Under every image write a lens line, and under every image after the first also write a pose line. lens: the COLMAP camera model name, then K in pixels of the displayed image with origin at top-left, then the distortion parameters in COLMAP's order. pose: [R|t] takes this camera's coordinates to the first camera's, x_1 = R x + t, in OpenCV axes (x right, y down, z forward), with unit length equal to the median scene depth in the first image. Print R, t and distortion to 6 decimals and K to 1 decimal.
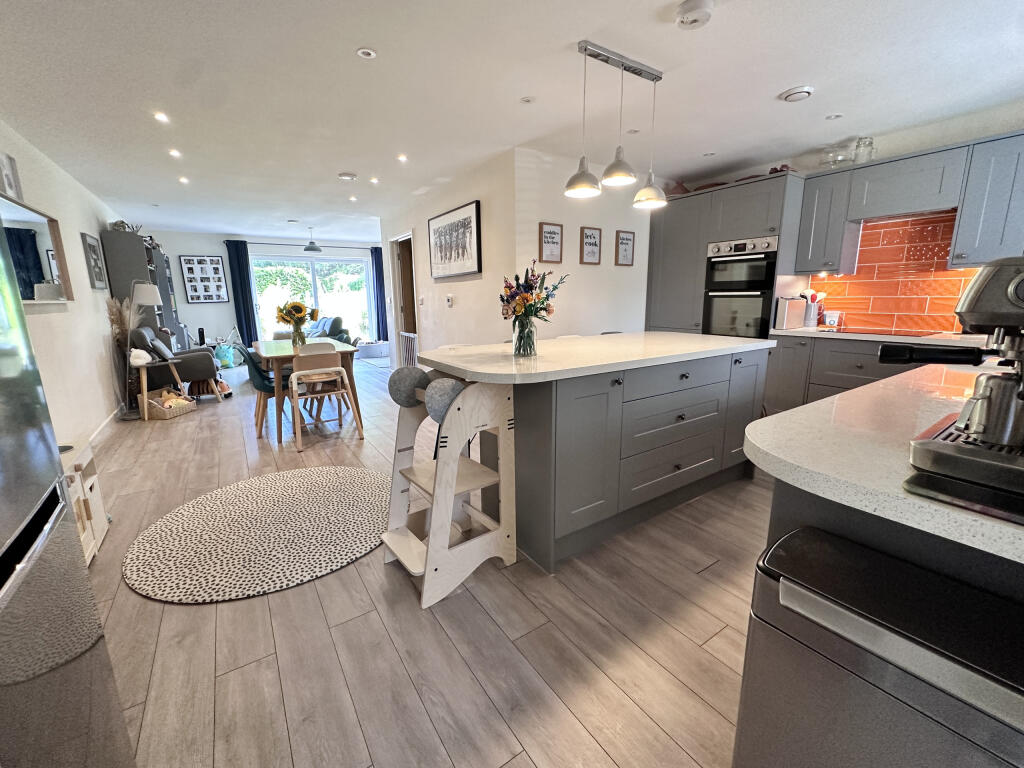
lens RADIAL K [[409.5, 0, 513.5], [0, 409.5, 385.5], [0, 0, 1]] dist [-0.001017, 0.000509]
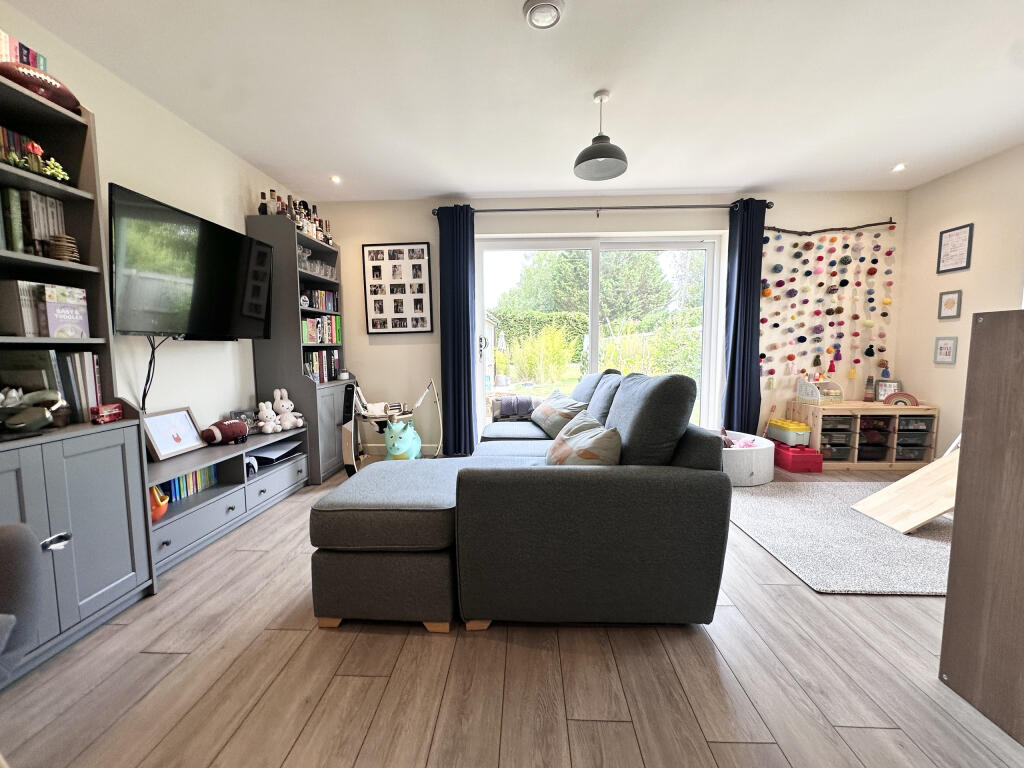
lens RADIAL K [[409.5, 0, 510.6], [0, 409.5, 382.1], [0, 0, 1]] dist [-0.001017, 0.000509]
pose [[0.802553, 0.057169, -0.593836, -0.336799], [-0.126549, 0.989059, -0.075810, -0.125295], [0.583005, 0.135991, 0.801007, 0.705738]]
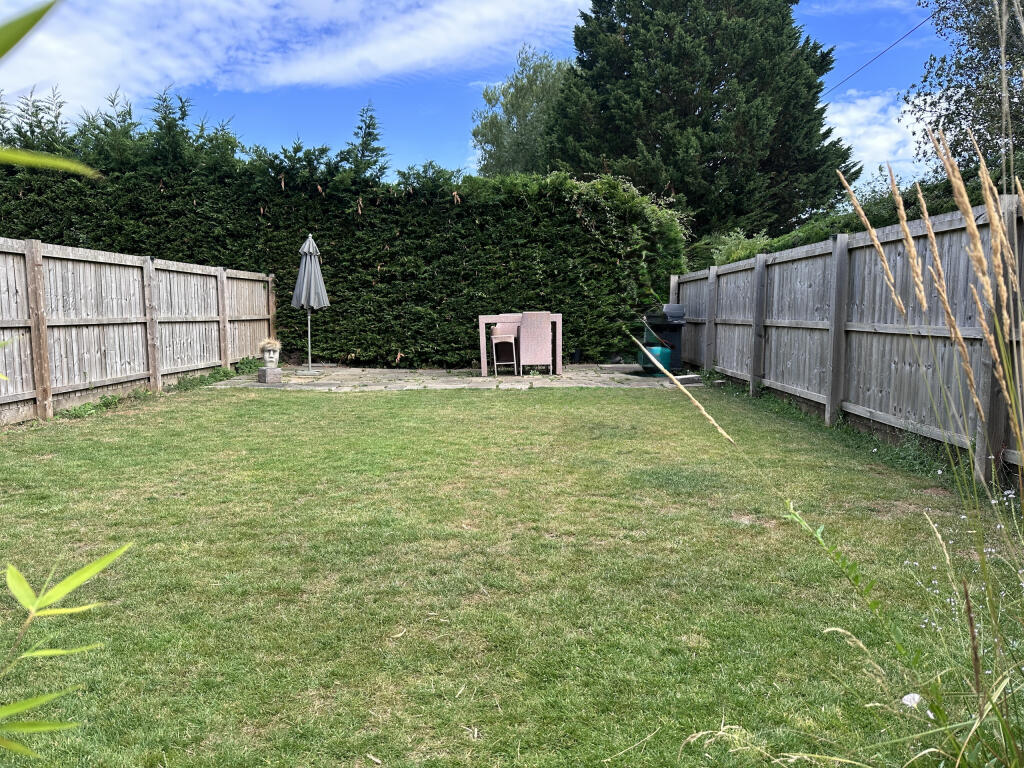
lens RADIAL K [[711.7, 0, 518.8], [0, 711.7, 389.5], [0, 0, 1]] dist [0.006716, -0.000374]
pose [[0.823954, 0.082693, -0.560591, -1.757753], [-0.135427, 0.989363, -0.053107, -0.658477], [0.550236, 0.119677, 0.826388, 3.432965]]
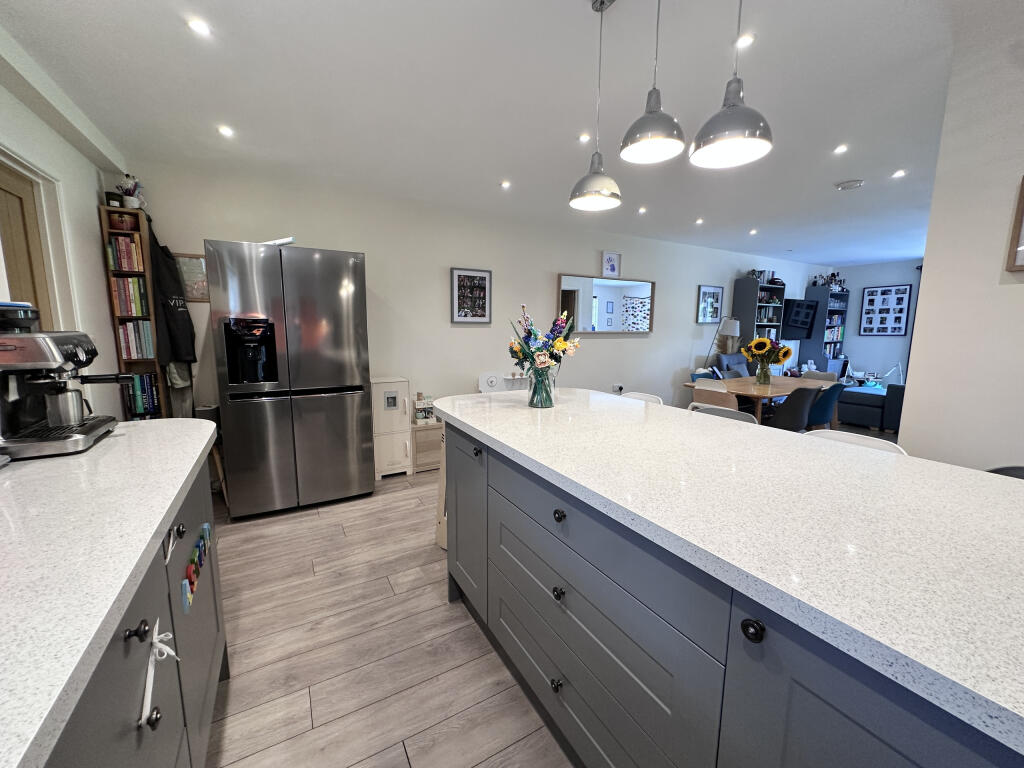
lens RADIAL K [[409.5, 0, 516.9], [0, 409.5, 381.6], [0, 0, 1]] dist [-0.001017, 0.000509]
pose [[-0.076102, 0.146937, -0.986214, 0.257654], [-0.218797, 0.962515, 0.160290, -0.072945], [0.972798, 0.227979, -0.041100, 0.270062]]
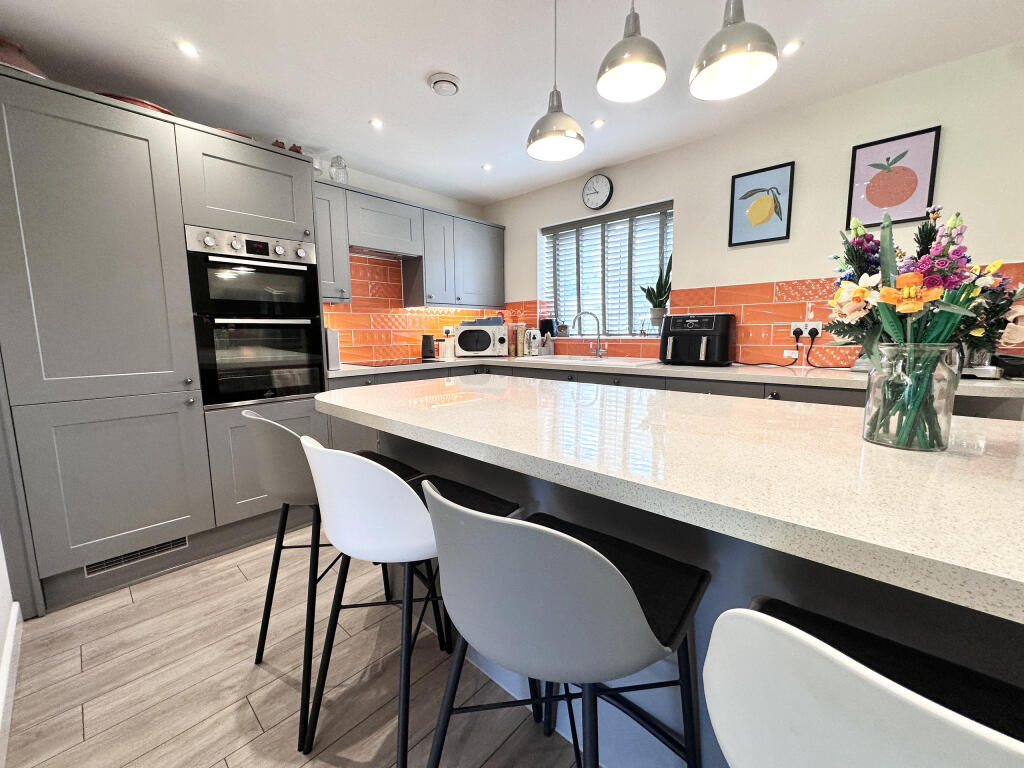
lens RADIAL K [[409.5, 0, 512.4], [0, 409.5, 387.8], [0, 0, 1]] dist [-0.001017, 0.000509]
pose [[-0.224210, -0.117169, 0.967472, -0.070367], [0.217815, 0.961607, 0.166938, -0.072222], [-0.949888, 0.248159, -0.190081, 0.378031]]
